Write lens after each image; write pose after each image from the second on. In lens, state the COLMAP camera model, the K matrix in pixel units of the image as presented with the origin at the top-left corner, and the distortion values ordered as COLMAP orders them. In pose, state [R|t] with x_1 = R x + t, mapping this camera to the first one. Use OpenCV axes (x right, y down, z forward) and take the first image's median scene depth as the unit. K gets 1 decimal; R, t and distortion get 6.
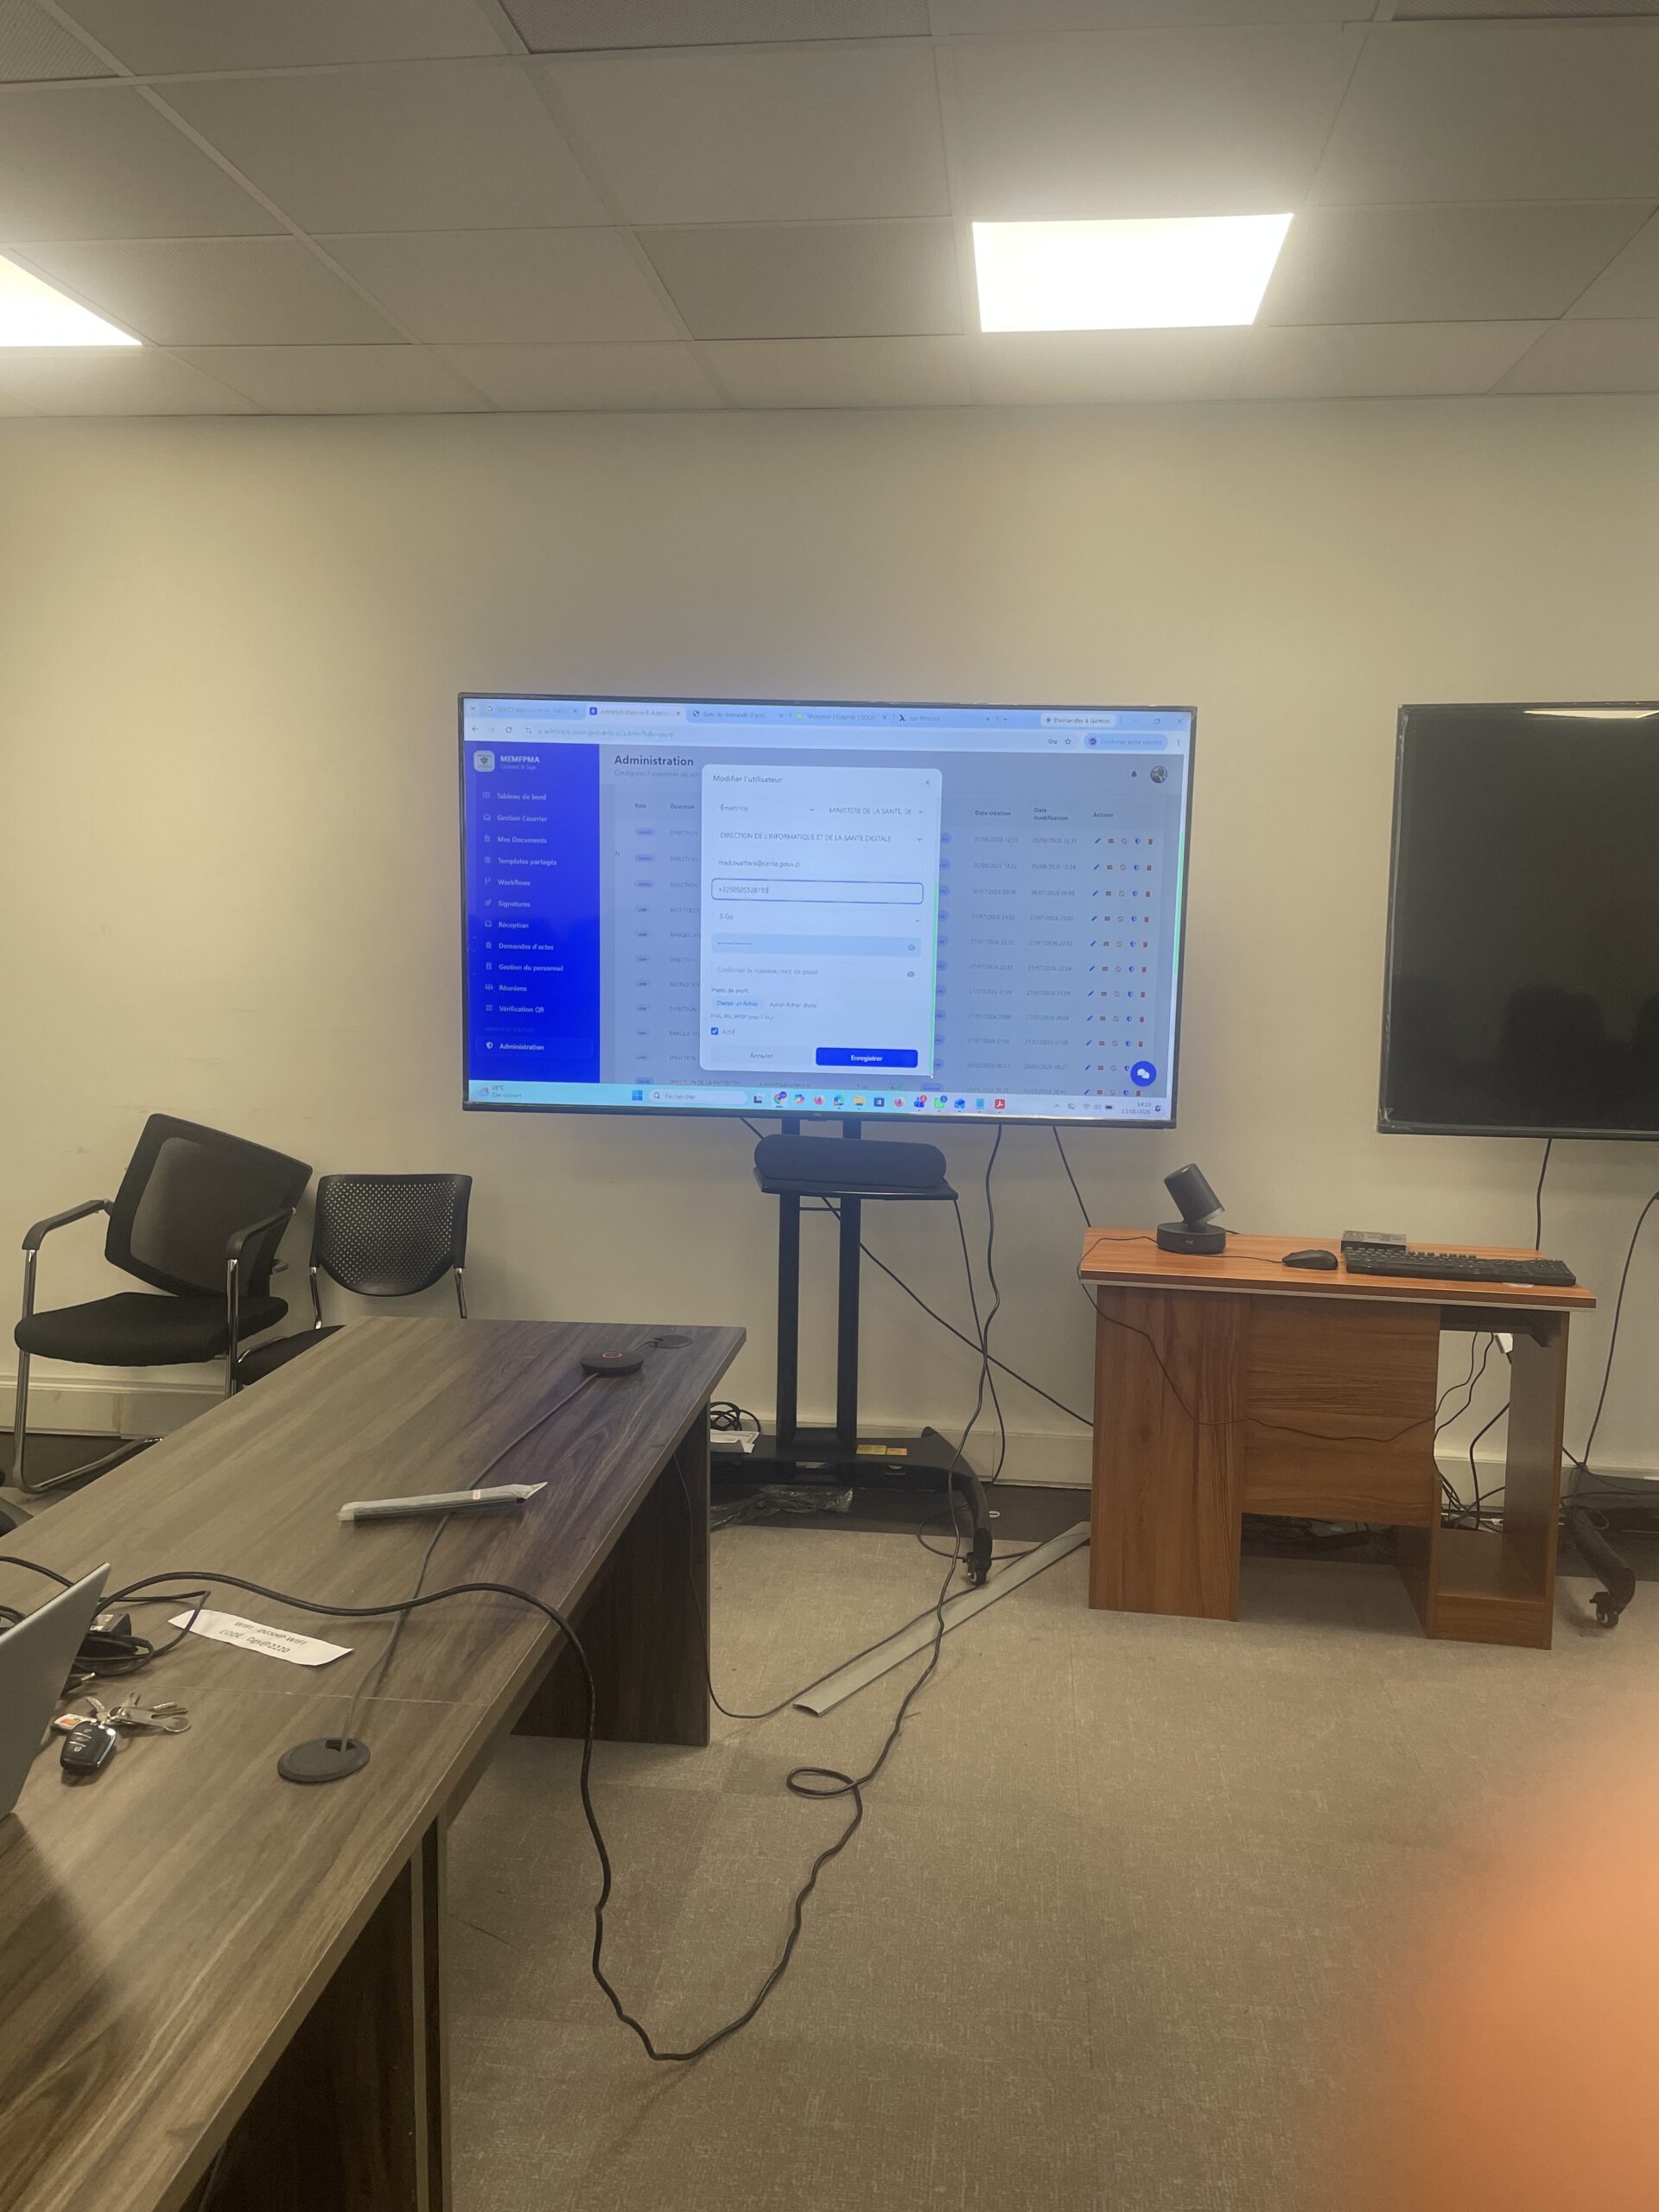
lens RADIAL K [[1702.9, 0, 834.2], [0, 1702.9, 1108.2], [0, 0, 1]] dist [0.122457, -0.209078]
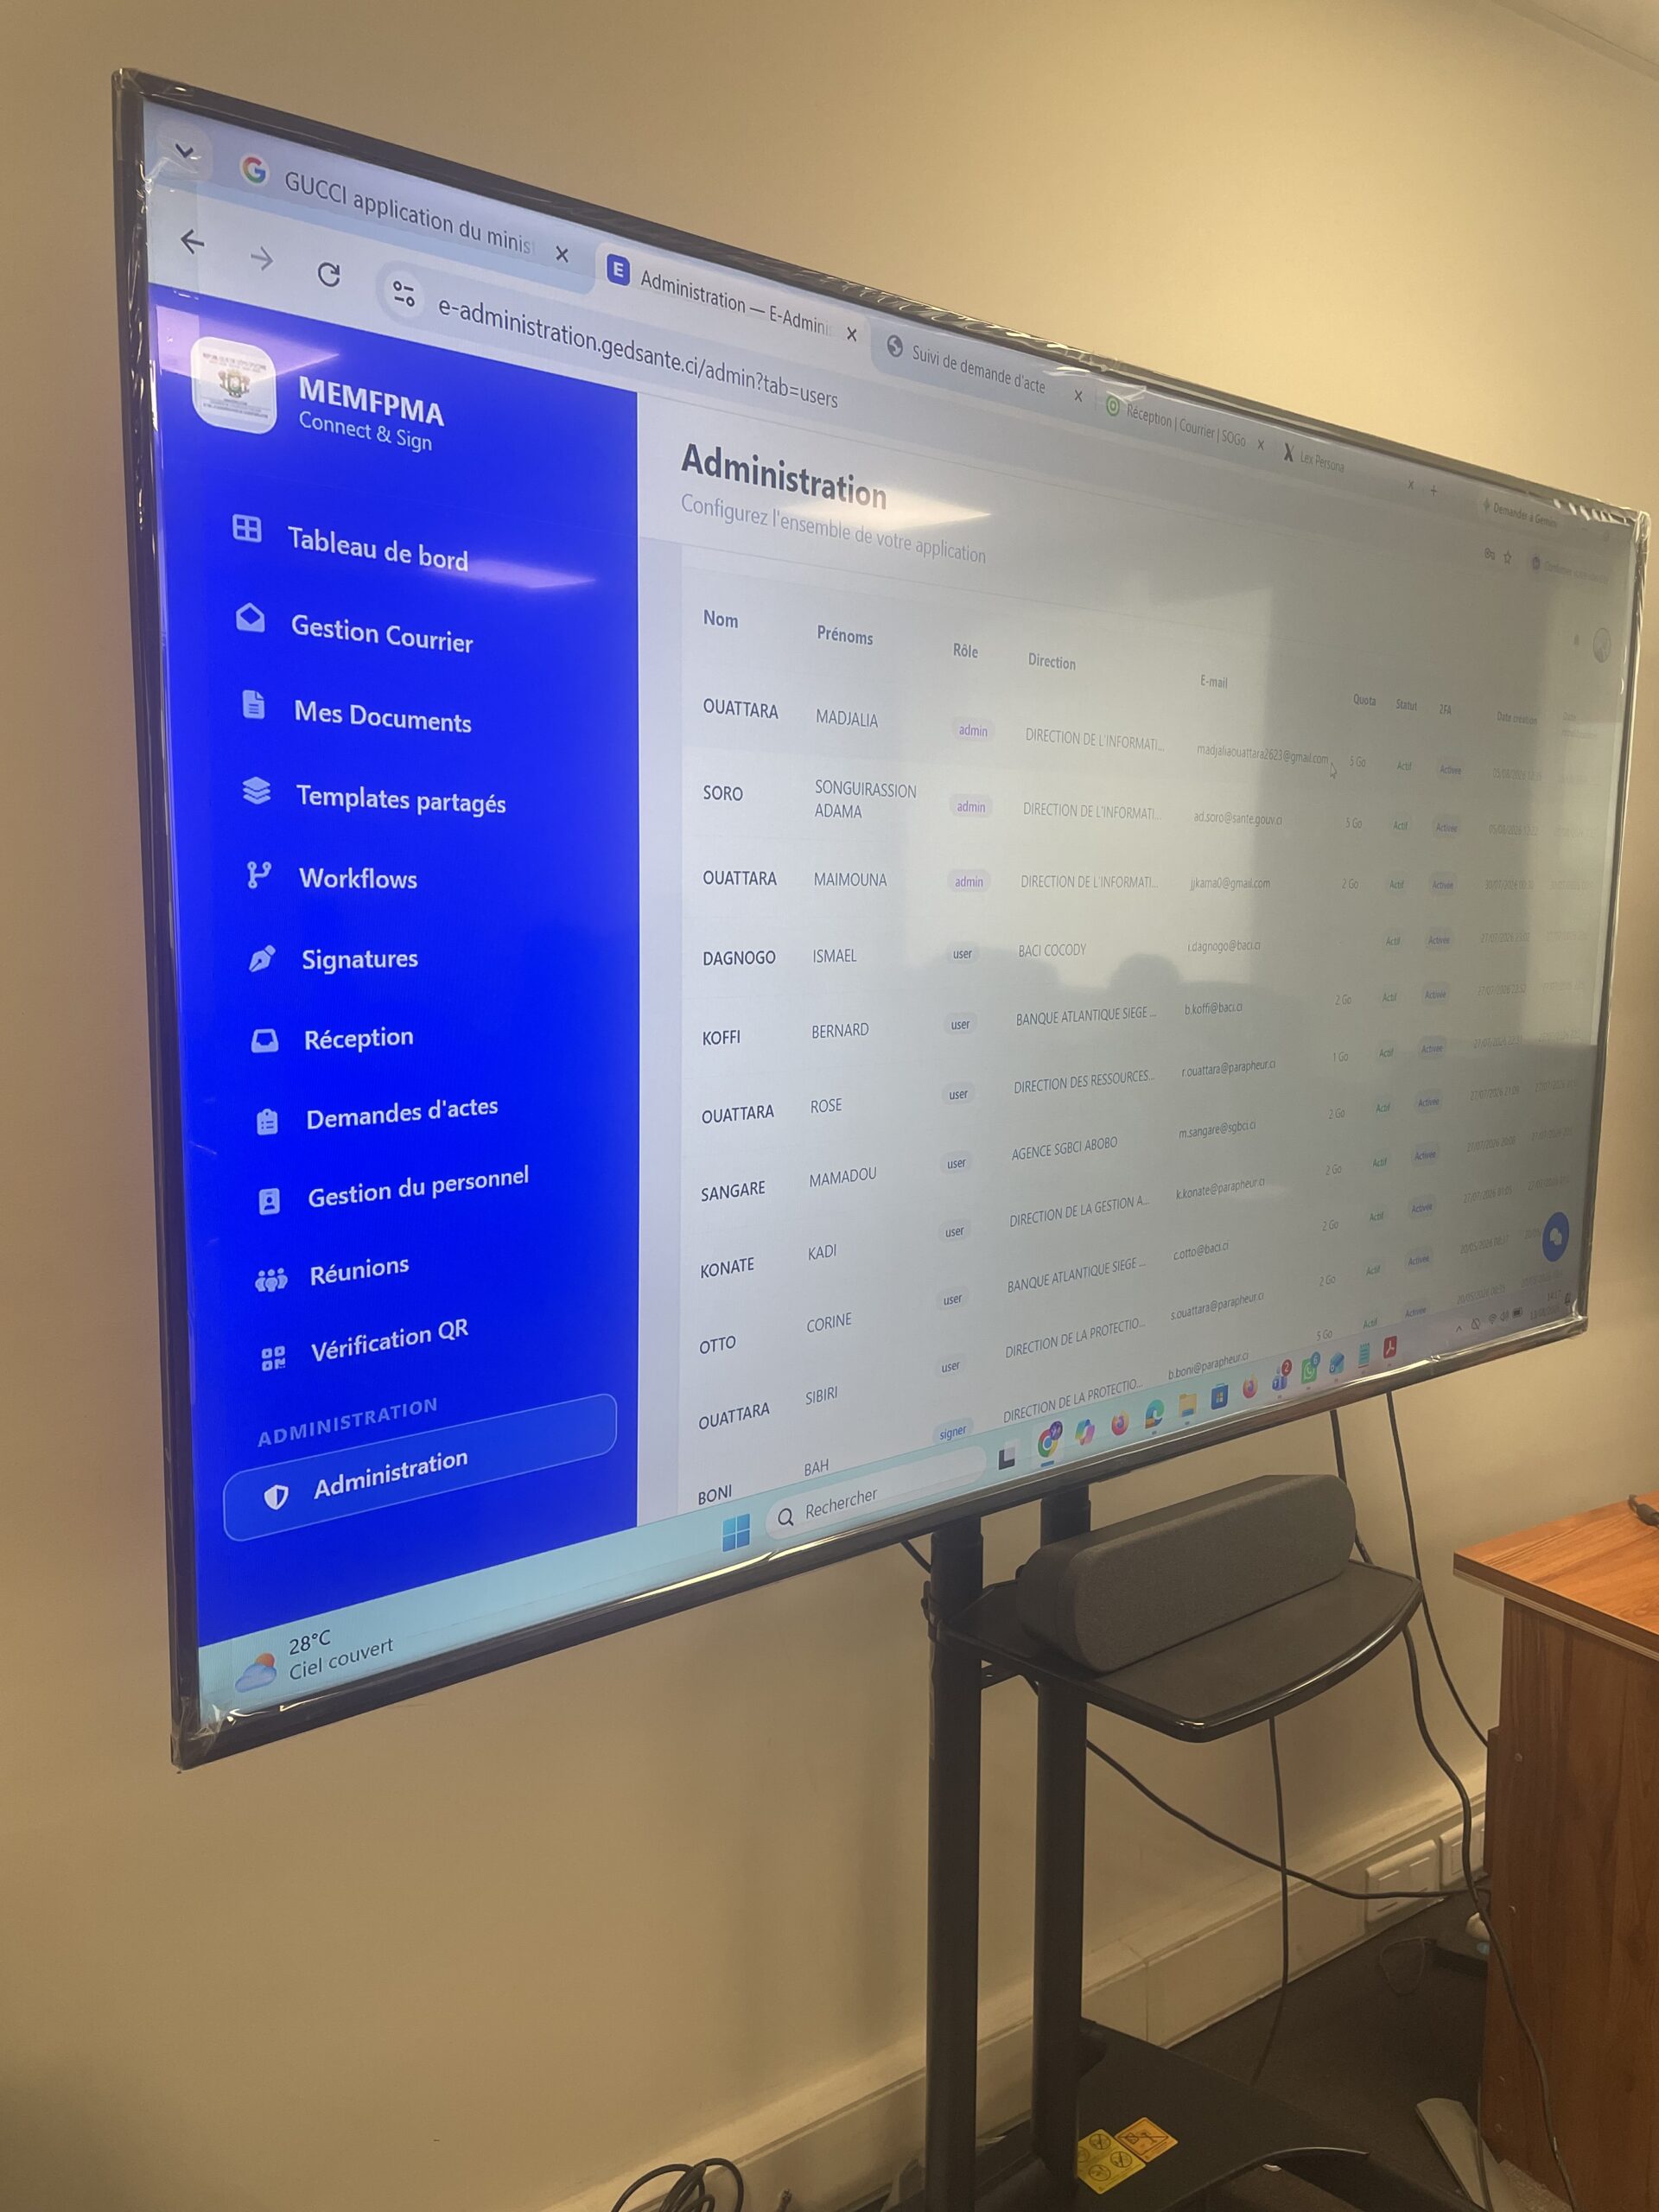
lens RADIAL K [[1674.7, 0, 839.0], [0, 1674.7, 1094.1], [0, 0, 1]] dist [0.084345, -0.122065]
pose [[0.753525, -0.096696, 0.650269, -0.301798], [0.084966, 0.995152, 0.049524, -0.104774], [-0.651905, 0.017933, 0.758088, 0.751210]]
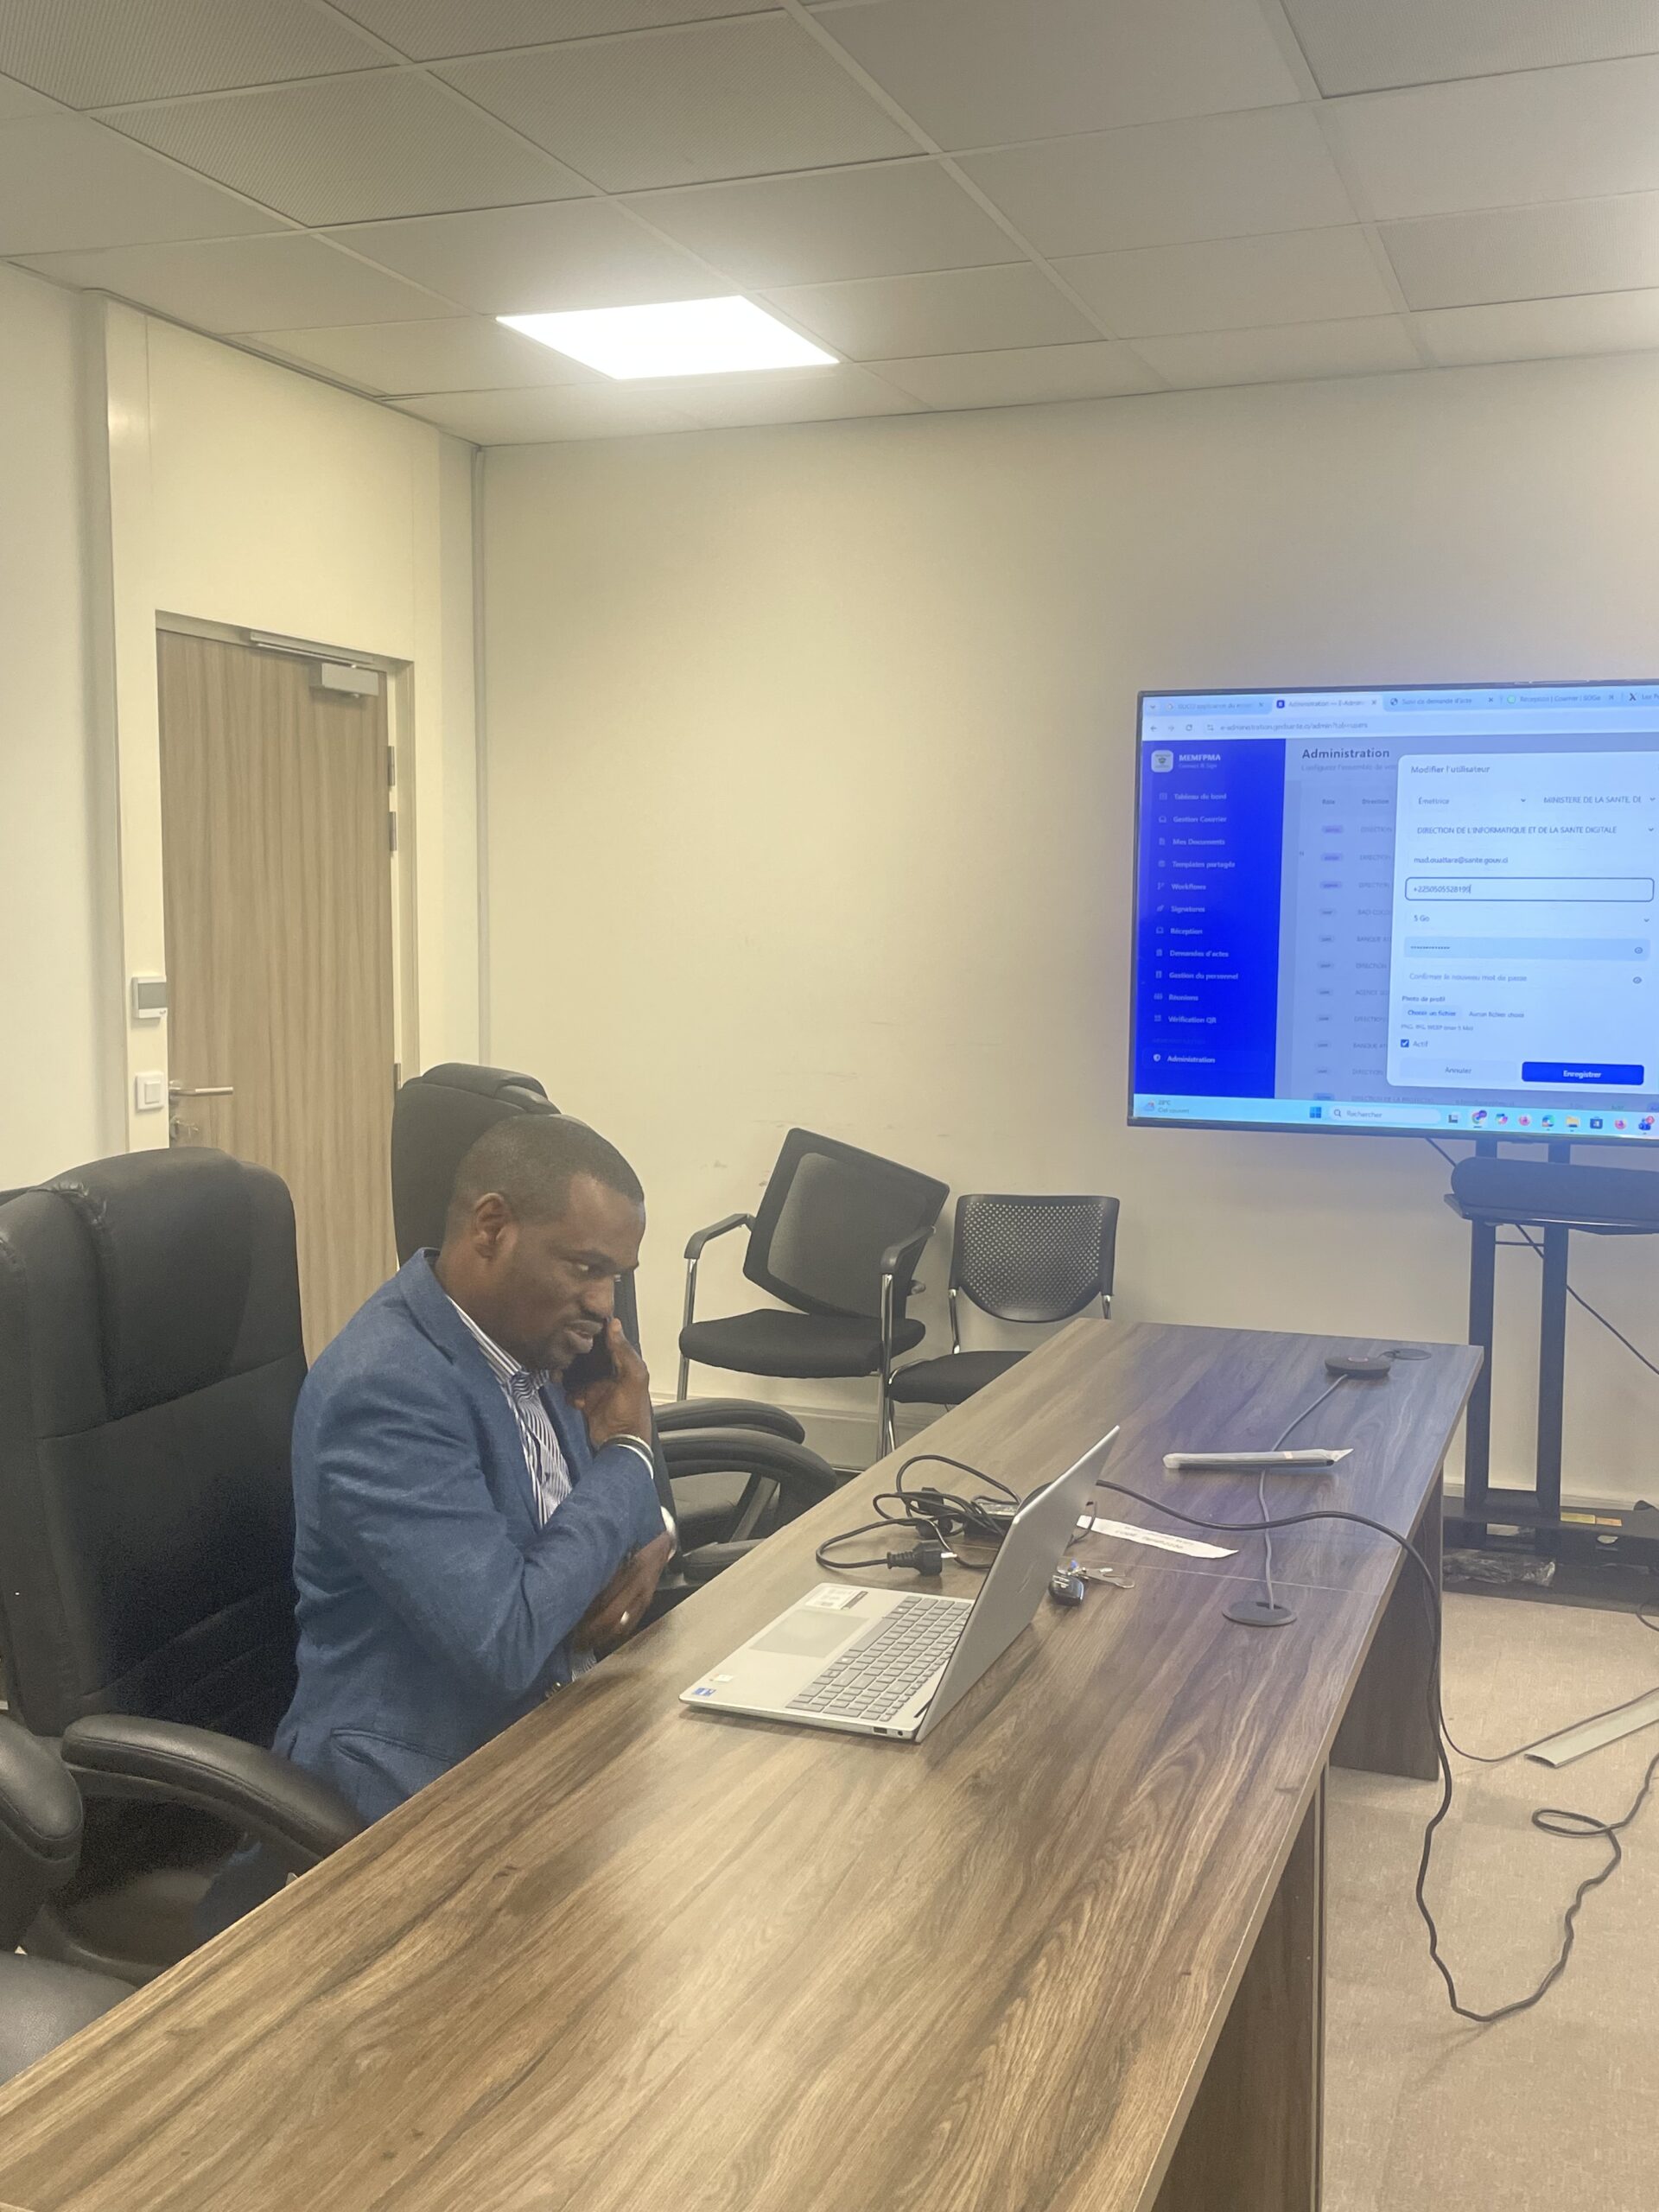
lens RADIAL K [[2152.3, 0, 831.8], [0, 2152.3, 1105.4], [0, 0, 1]] dist [0.100286, -0.132216]
pose [[0.967337, 0.012392, -0.253192, -0.073123], [-0.018916, 0.999548, -0.023352, 0.021209], [0.252788, 0.027378, 0.967134, -0.204402]]
